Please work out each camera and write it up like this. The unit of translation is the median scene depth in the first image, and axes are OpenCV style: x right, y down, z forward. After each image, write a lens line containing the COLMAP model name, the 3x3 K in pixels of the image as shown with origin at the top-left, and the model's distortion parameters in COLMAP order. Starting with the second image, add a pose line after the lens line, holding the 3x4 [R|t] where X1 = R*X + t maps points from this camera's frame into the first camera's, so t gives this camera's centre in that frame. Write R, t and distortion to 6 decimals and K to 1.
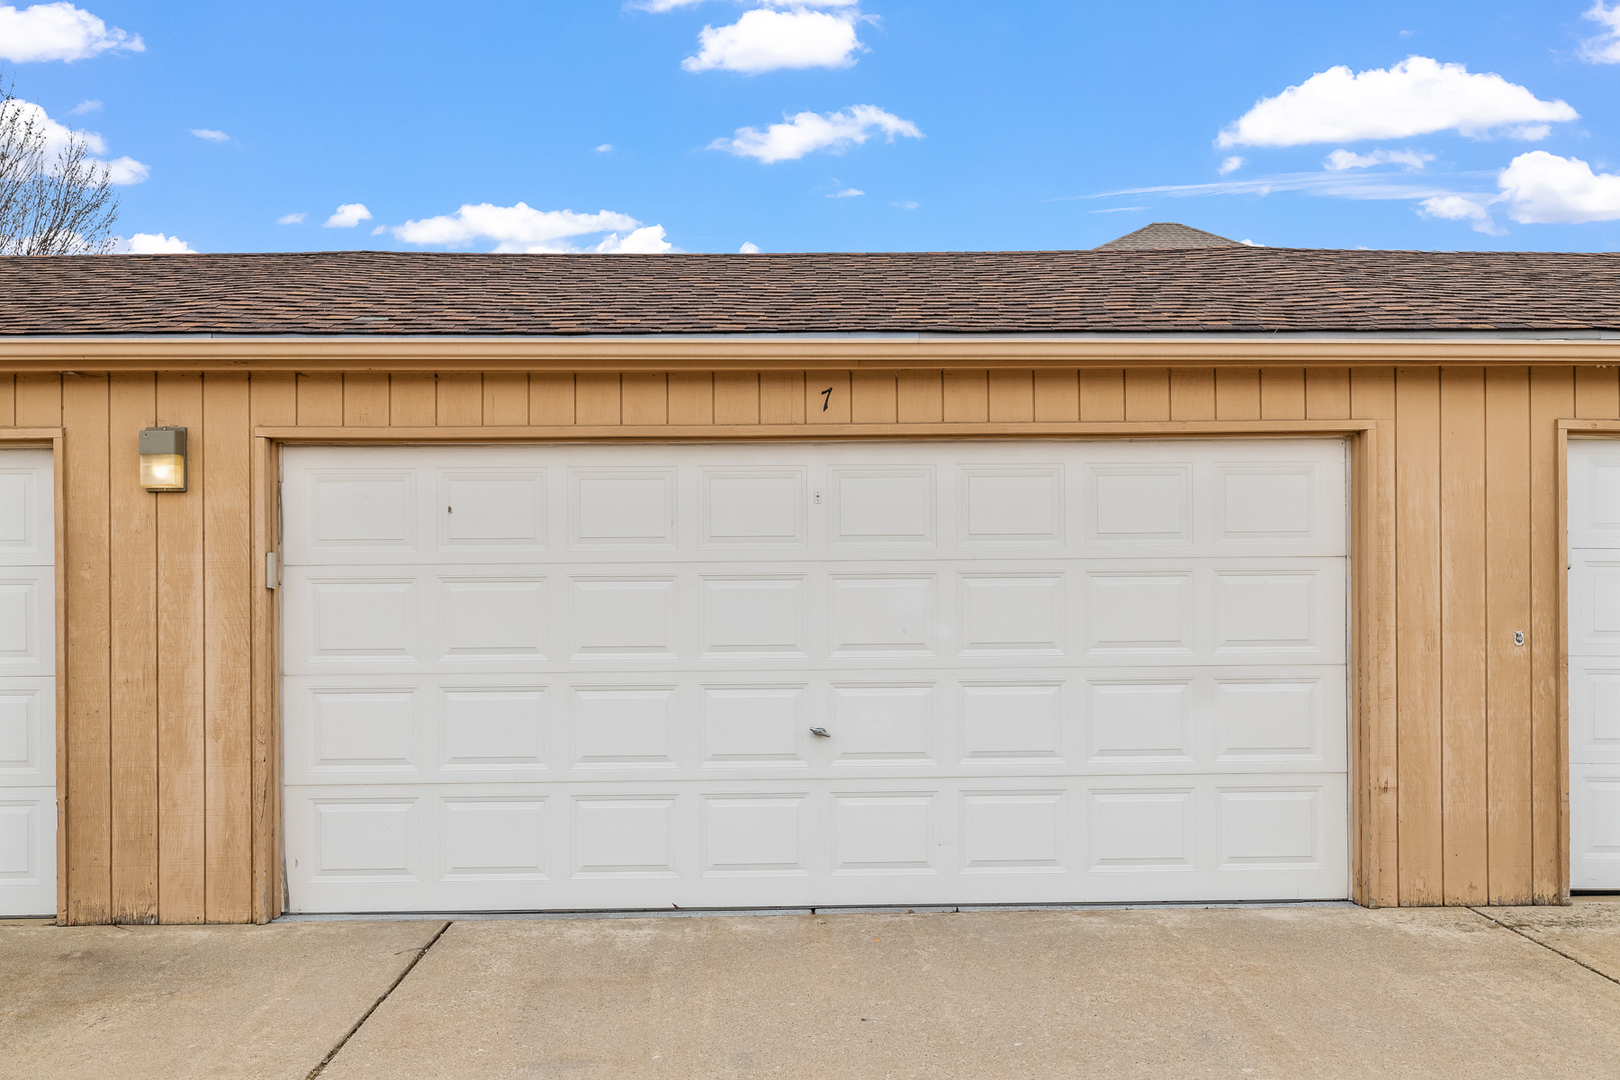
lens RADIAL K [[1574.4, 0, 810.1], [0, 1574.4, 538.4], [0, 0, 1]] dist [-0.016860, 0.000000]
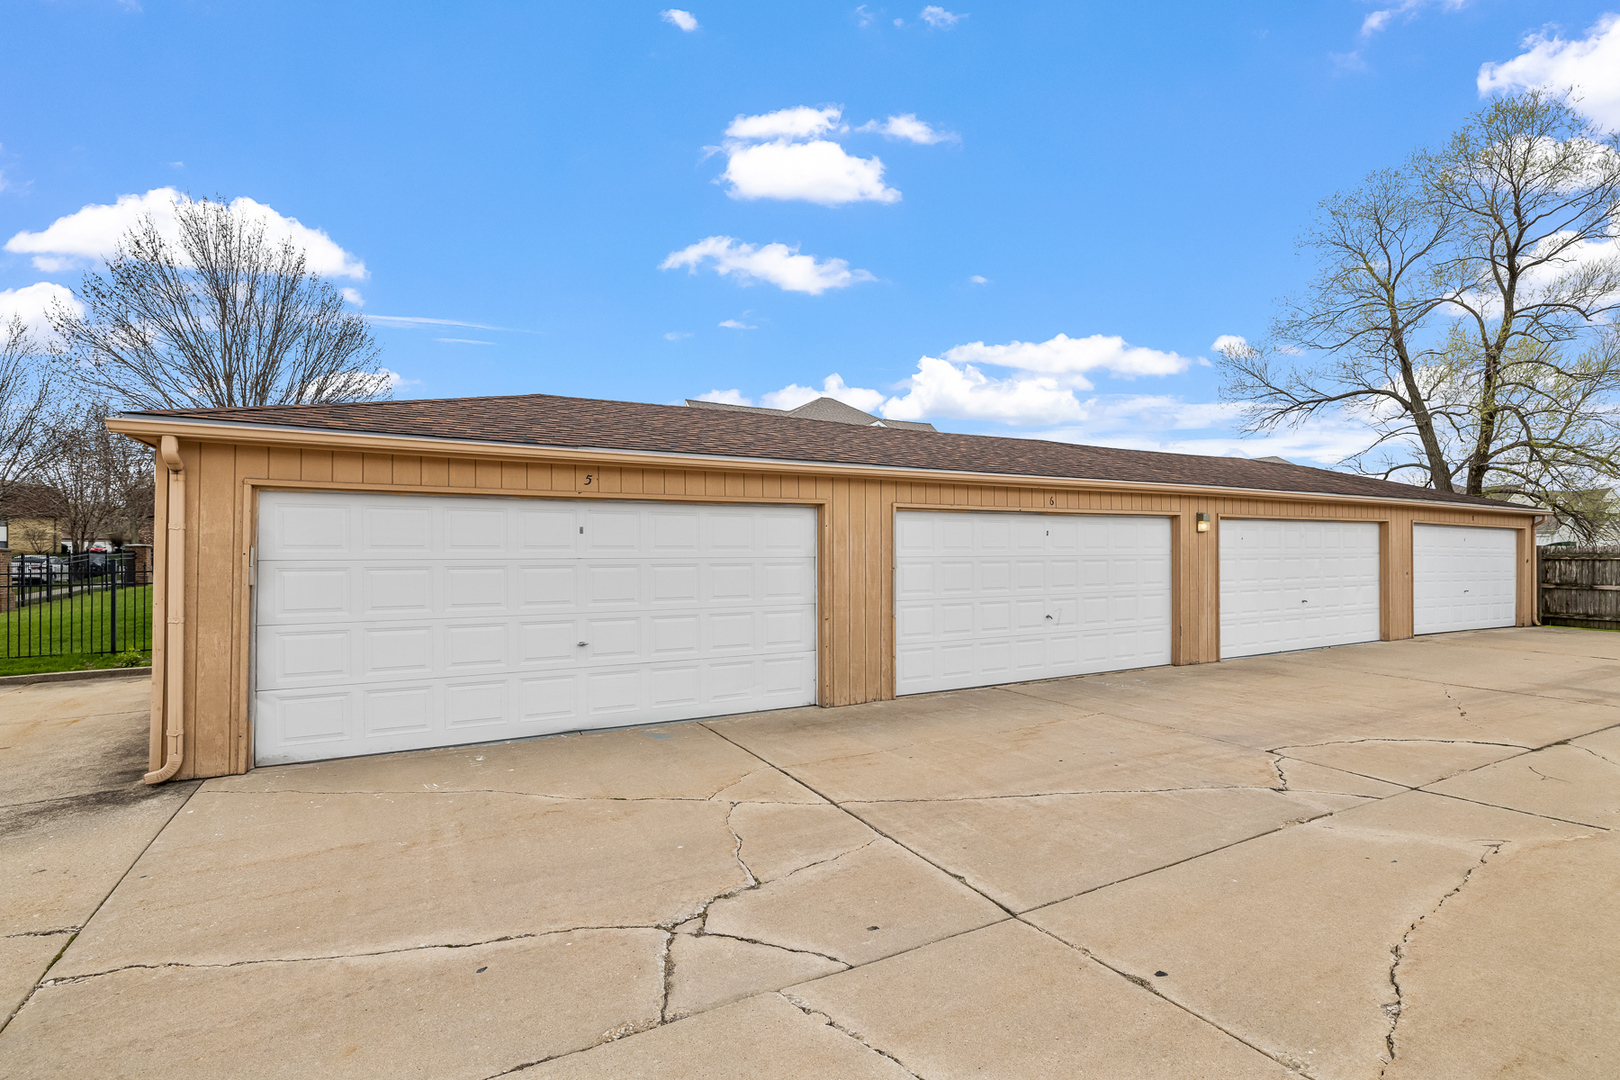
lens RADIAL K [[757.1, 0, 814.1], [0, 757.1, 544.6], [0, 0, 1]] dist [-0.003095, 0.000014]
pose [[0.895254, 0.006085, 0.445514, -0.542832], [-0.003681, 0.999974, -0.006261, 0.002464], [-0.445541, 0.003965, 0.895253, -0.016936]]
